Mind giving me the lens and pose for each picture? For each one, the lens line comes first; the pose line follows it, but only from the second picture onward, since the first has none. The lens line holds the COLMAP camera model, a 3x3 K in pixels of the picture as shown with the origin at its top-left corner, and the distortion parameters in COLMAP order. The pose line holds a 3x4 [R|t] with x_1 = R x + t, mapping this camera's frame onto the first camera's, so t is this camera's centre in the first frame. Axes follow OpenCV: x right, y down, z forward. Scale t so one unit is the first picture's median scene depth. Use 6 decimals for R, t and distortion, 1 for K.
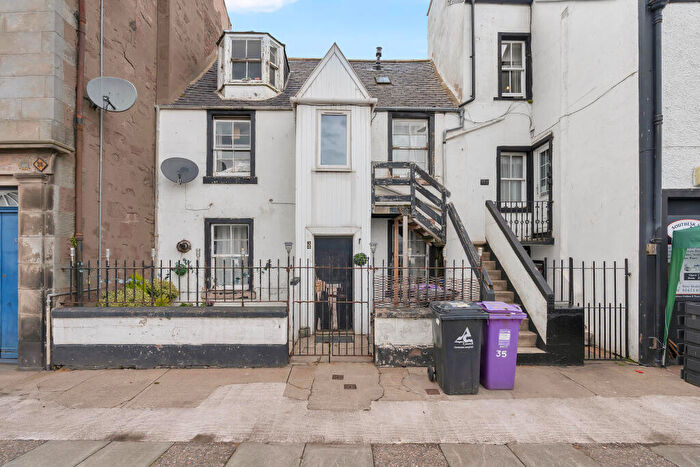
lens RADIAL K [[320.9, 0, 349.3], [0, 320.9, 248.2], [0, 0, 1]] dist [-0.004841, 0.000093]
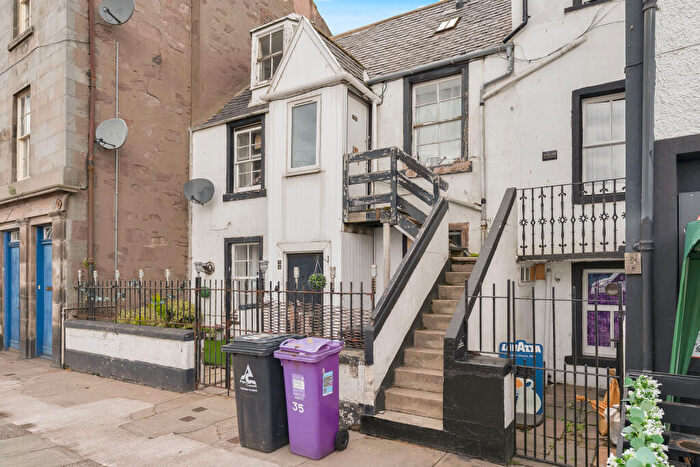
lens RADIAL K [[443.2, 0, 348.2], [0, 443.2, 270.5], [0, 0, 1]] dist [0.004659, -0.001625]
pose [[0.835837, -0.007863, -0.548922, 0.661001], [0.008211, 0.999965, -0.001822, 0.008250], [0.548917, -0.002984, 0.835872, 0.117592]]
